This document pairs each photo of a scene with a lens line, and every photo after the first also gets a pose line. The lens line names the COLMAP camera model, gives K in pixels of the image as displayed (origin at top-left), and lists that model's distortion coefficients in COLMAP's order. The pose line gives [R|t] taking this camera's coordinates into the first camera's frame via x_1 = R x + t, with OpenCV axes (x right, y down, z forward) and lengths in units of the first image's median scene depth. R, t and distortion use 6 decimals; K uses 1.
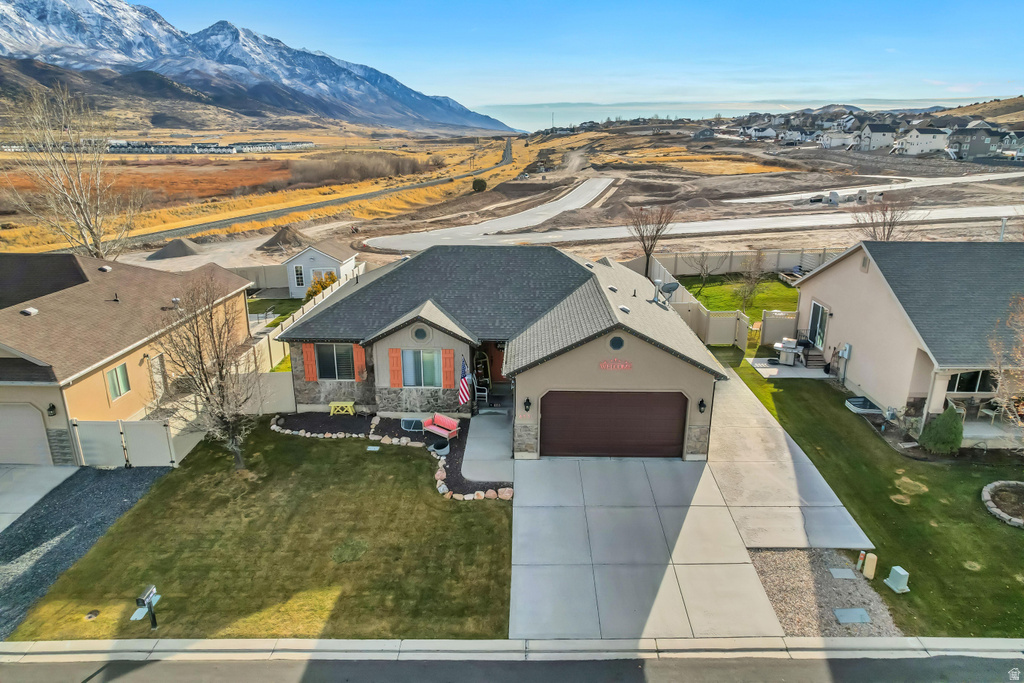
lens RADIAL K [[653.2, 0, 516.9], [0, 653.2, 342.2], [0, 0, 1]] dist [-0.073987, 0.067582]
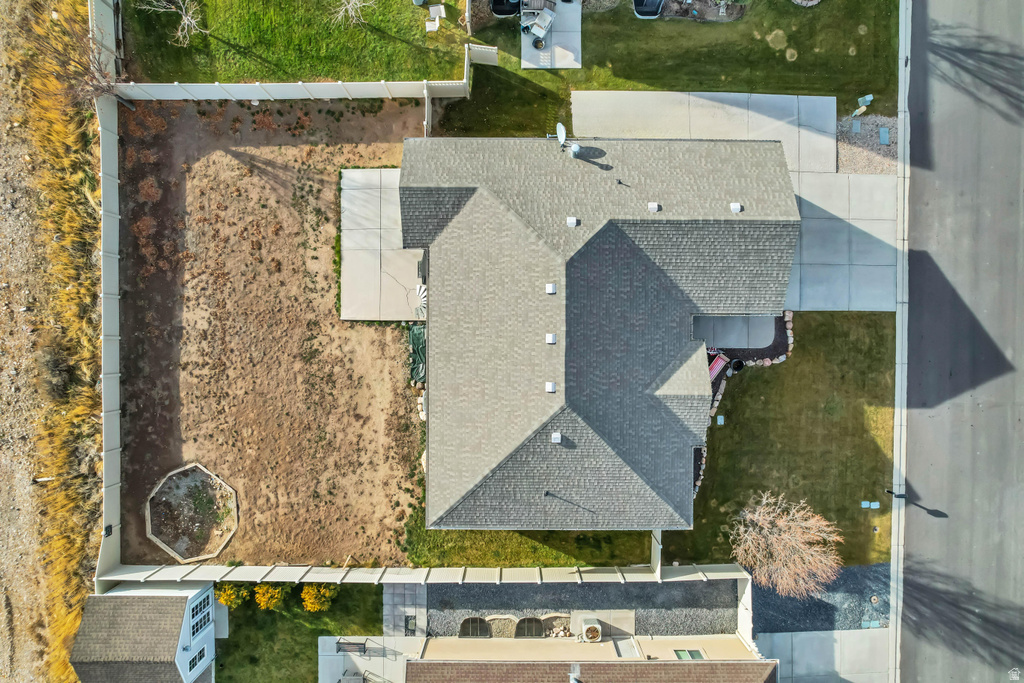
lens RADIAL K [[653.2, 0, 516.2], [0, 653.2, 341.6], [0, 0, 1]] dist [-0.073987, 0.067582]
pose [[-0.015505, -0.999879, -0.001082, -0.045287], [0.296630, -0.005633, 0.954976, -0.946784], [-0.954867, 0.014486, 0.296682, 0.800092]]
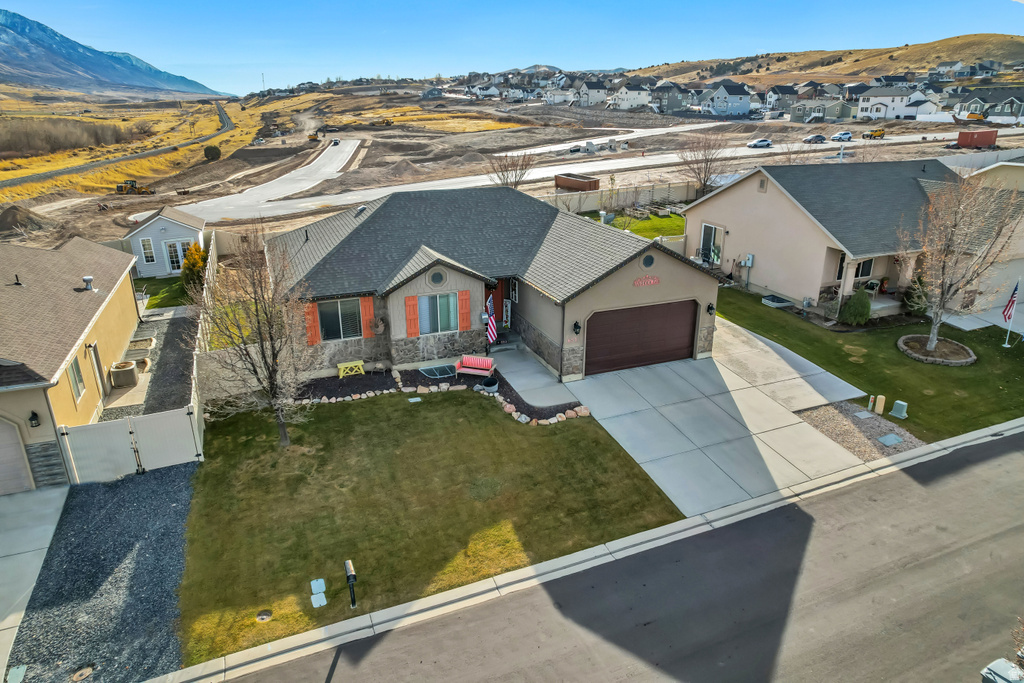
lens RADIAL K [[653.2, 0, 516.8], [0, 653.2, 340.9], [0, 0, 1]] dist [-0.073987, 0.067582]
pose [[0.918406, -0.141473, 0.369481, -0.340431], [0.121909, 0.989635, 0.075903, 0.017483], [-0.376389, -0.024666, 0.926133, 0.039689]]
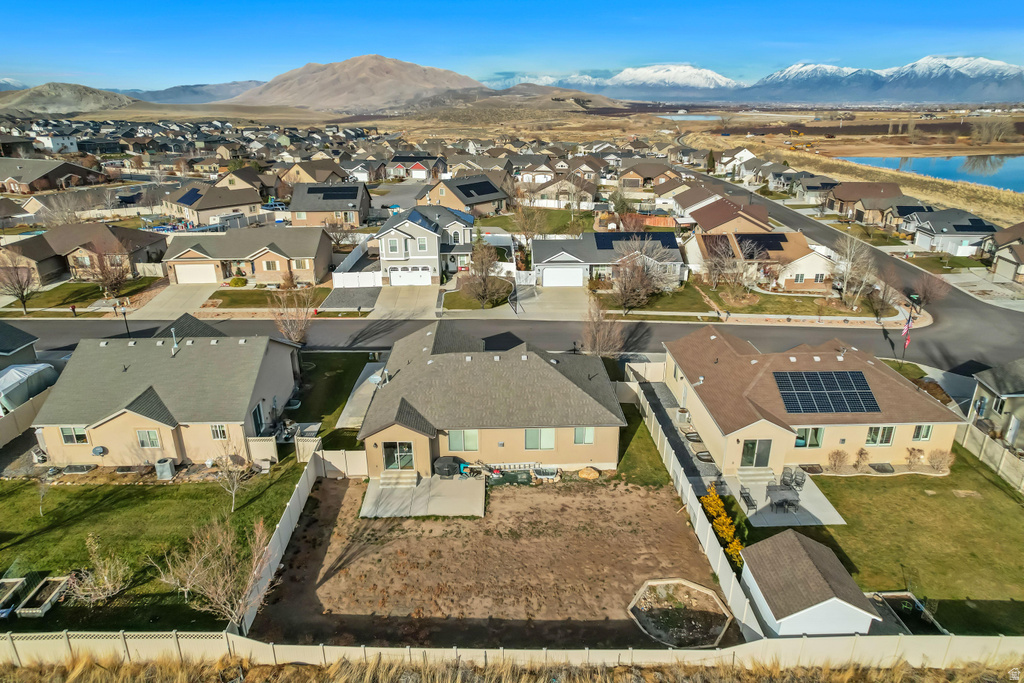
lens RADIAL K [[653.2, 0, 516.9], [0, 653.2, 342.7], [0, 0, 1]] dist [-0.073987, 0.067582]
pose [[-0.998590, 0.017927, -0.049958, -0.014396], [-0.017054, 0.782952, 0.621848, -1.080653], [0.050262, 0.621823, -0.781543, 2.127221]]
